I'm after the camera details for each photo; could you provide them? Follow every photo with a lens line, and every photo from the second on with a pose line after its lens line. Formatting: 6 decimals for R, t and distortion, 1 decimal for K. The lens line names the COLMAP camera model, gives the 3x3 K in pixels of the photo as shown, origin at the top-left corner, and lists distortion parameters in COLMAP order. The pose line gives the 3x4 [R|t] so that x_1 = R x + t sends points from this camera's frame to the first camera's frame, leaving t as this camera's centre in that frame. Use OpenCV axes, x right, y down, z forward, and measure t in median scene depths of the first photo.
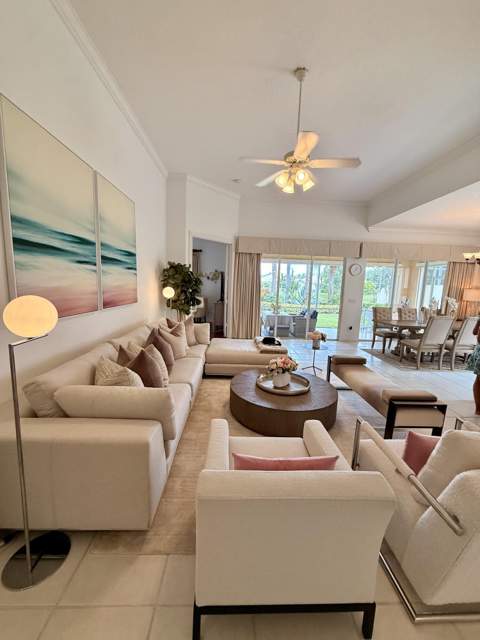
lens RADIAL K [[254.1, 0, 241.8], [0, 254.1, 320.5], [0, 0, 1]] dist [0.002251, 0.000103]
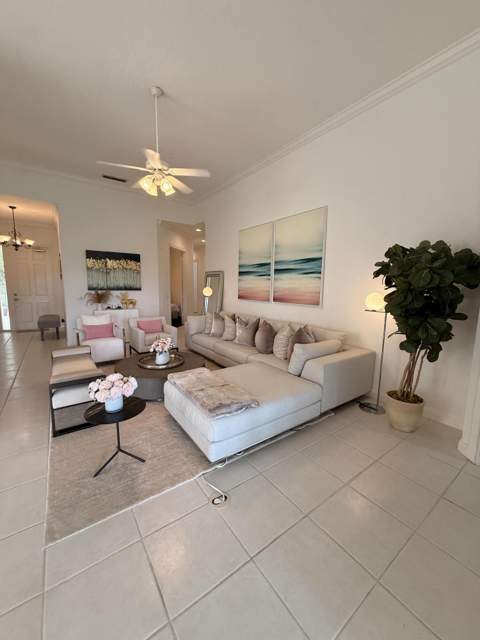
lens RADIAL K [[254.1, 0, 239.7], [0, 254.1, 322.4], [0, 0, 1]] dist [0.002251, 0.000103]
pose [[-0.828437, 0.036444, -0.558896, 0.570746], [-0.120046, 0.963136, 0.240745, -0.297731], [0.547066, 0.266536, -0.793522, 2.303787]]
